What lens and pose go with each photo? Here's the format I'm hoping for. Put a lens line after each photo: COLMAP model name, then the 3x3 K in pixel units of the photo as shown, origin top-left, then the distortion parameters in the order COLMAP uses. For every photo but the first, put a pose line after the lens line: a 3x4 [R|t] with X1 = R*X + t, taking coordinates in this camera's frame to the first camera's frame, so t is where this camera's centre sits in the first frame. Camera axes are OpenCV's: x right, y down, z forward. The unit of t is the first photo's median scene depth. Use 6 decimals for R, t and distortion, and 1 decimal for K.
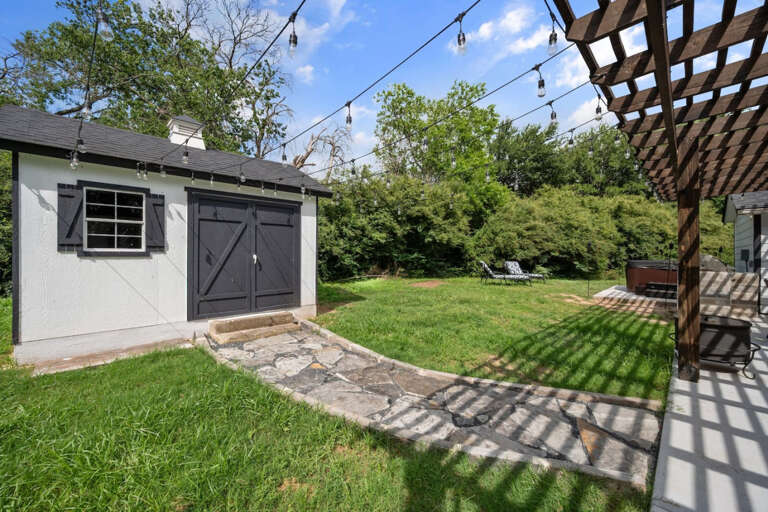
lens RADIAL K [[301.6, 0, 384.0], [0, 301.6, 256.0], [0, 0, 1]] dist [-0.001059, -0.000076]
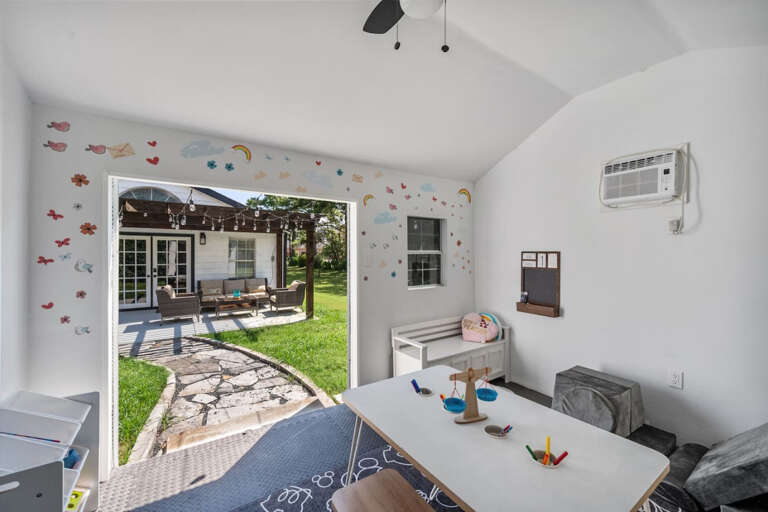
lens RADIAL K [[304.1, 0, 369.6], [0, 304.1, 254.8], [0, 0, 1]] dist [-0.000453, -0.000031]
pose [[-0.978297, -0.000111, 0.207207, -0.875162], [0.003610, 0.999839, 0.017576, -0.111825], [-0.207175, 0.017942, -0.978139, 1.756240]]
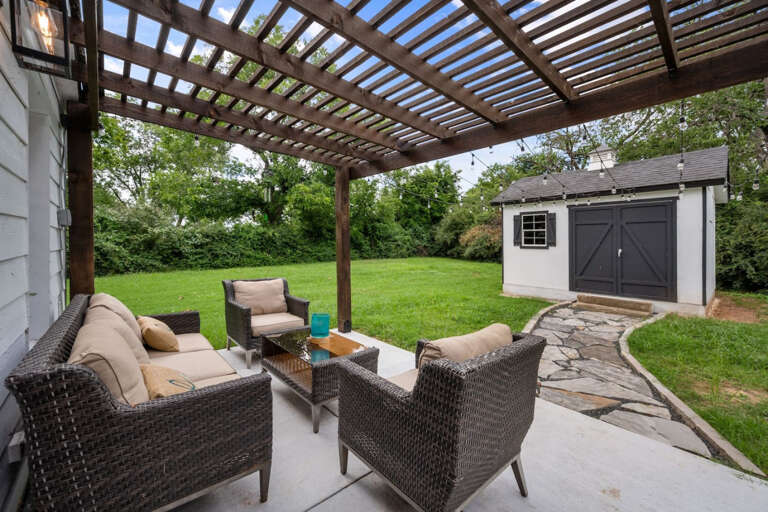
lens RADIAL K [[305.1, 0, 382.8], [0, 305.1, 243.9], [0, 0, 1]] dist [-0.000484, -0.000101]
pose [[-0.046714, -0.003086, -0.998904, 1.076039], [-0.023654, 0.999718, -0.001982, -0.000710], [0.998628, 0.023536, -0.046774, 0.111698]]
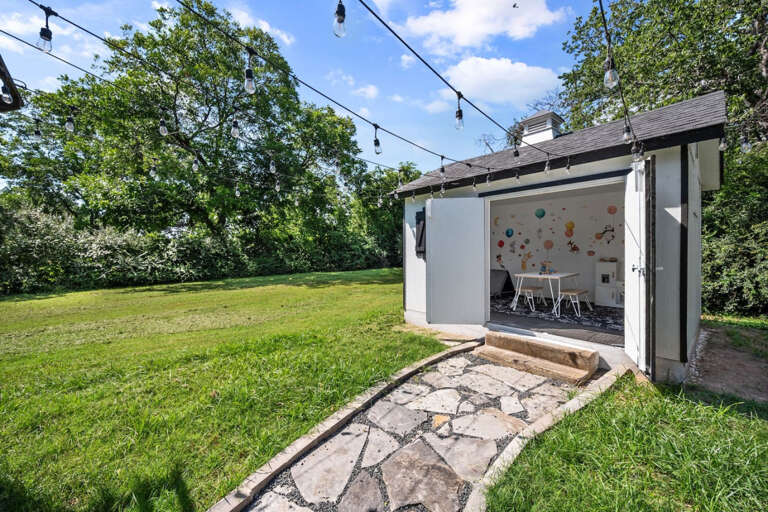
lens RADIAL K [[301.6, 0, 384.0], [0, 301.6, 256.0], [0, 0, 1]] dist [-0.001059, -0.000076]
pose [[-0.028617, 0.003400, -0.999585, 0.422648], [-0.013646, 0.999900, 0.003792, -0.017712], [0.999497, 0.013749, -0.028568, 0.760533]]
